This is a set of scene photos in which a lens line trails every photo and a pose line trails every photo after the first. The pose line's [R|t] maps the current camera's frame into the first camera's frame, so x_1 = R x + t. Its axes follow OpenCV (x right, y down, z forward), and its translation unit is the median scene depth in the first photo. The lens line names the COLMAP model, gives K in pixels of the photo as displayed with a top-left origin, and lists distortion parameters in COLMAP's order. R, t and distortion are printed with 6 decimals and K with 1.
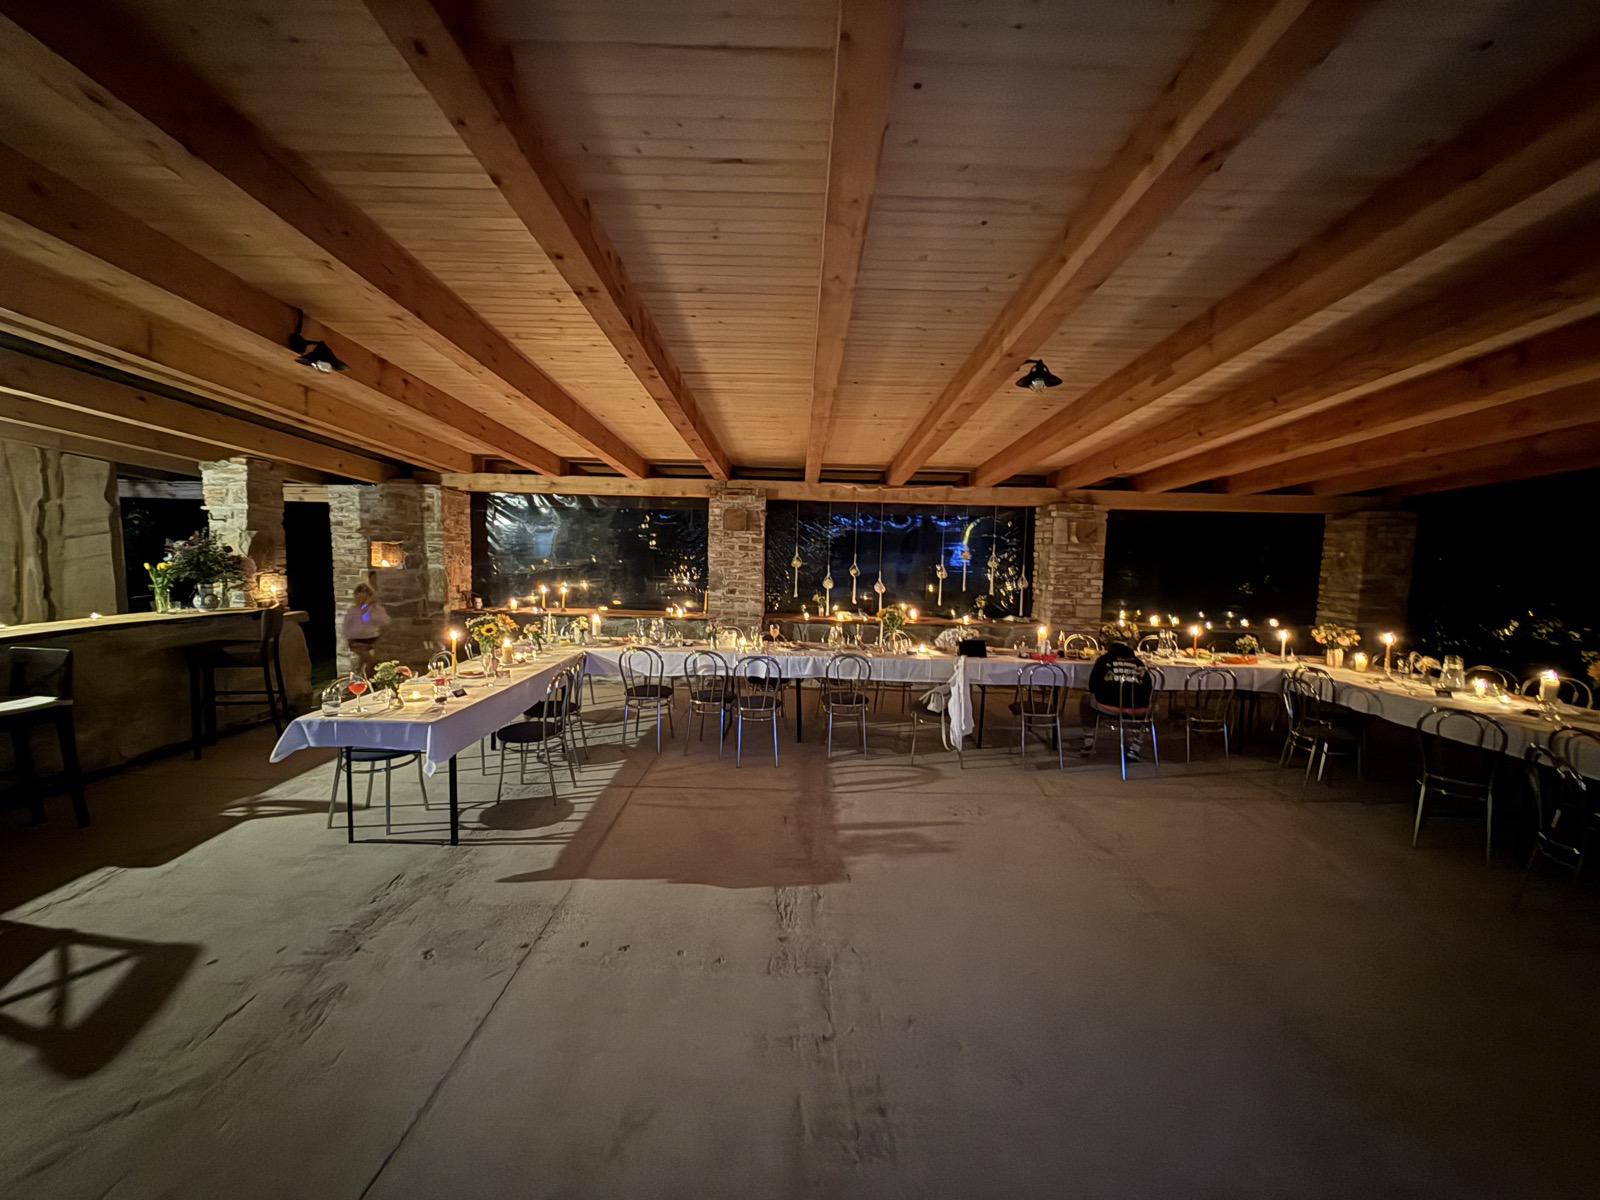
lens RADIAL K [[635.8, 0, 798.2], [0, 635.8, 599.2], [0, 0, 1]] dist [-0.000564, 0.000527]
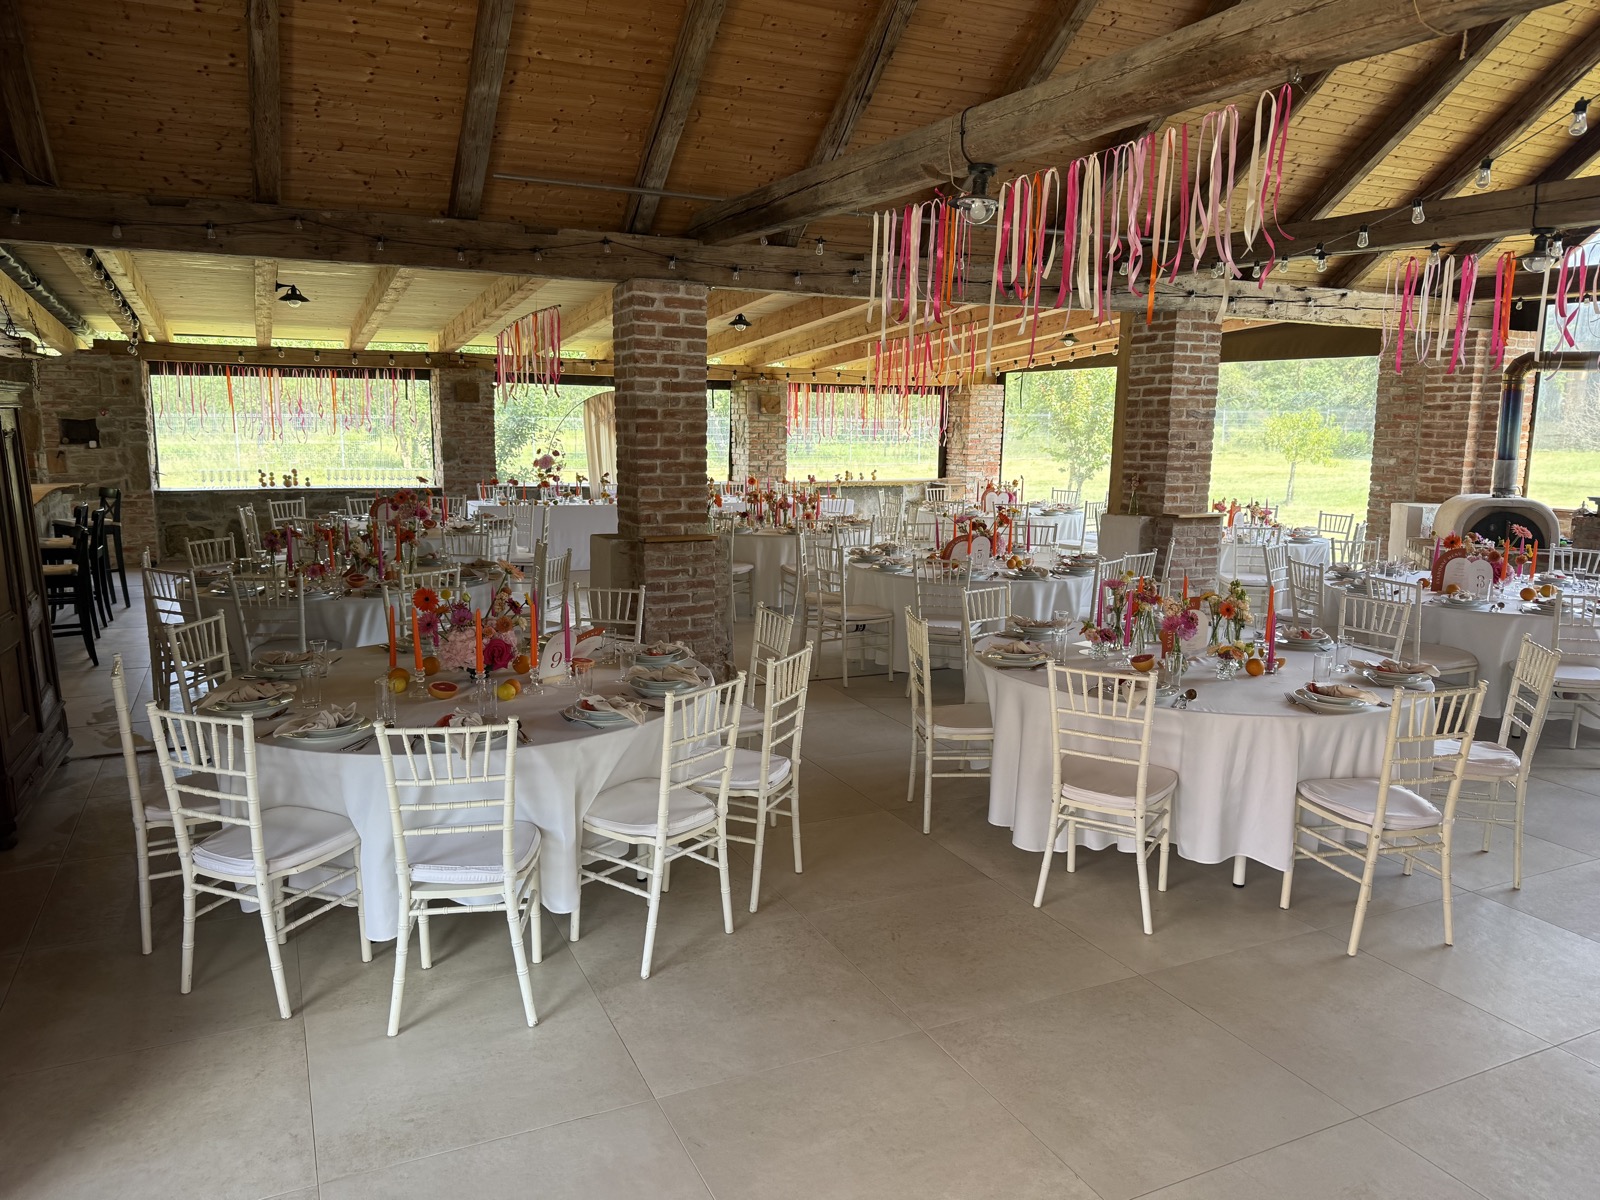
lens RADIAL K [[1117.7, 0, 806.4], [0, 1117.7, 598.8], [0, 0, 1]] dist [0.172750, -0.342895]
pose [[0.906944, -0.080772, 0.413435, -0.393747], [0.047096, 0.994734, 0.091025, 0.070593], [-0.418611, -0.063083, 0.905972, -0.967546]]
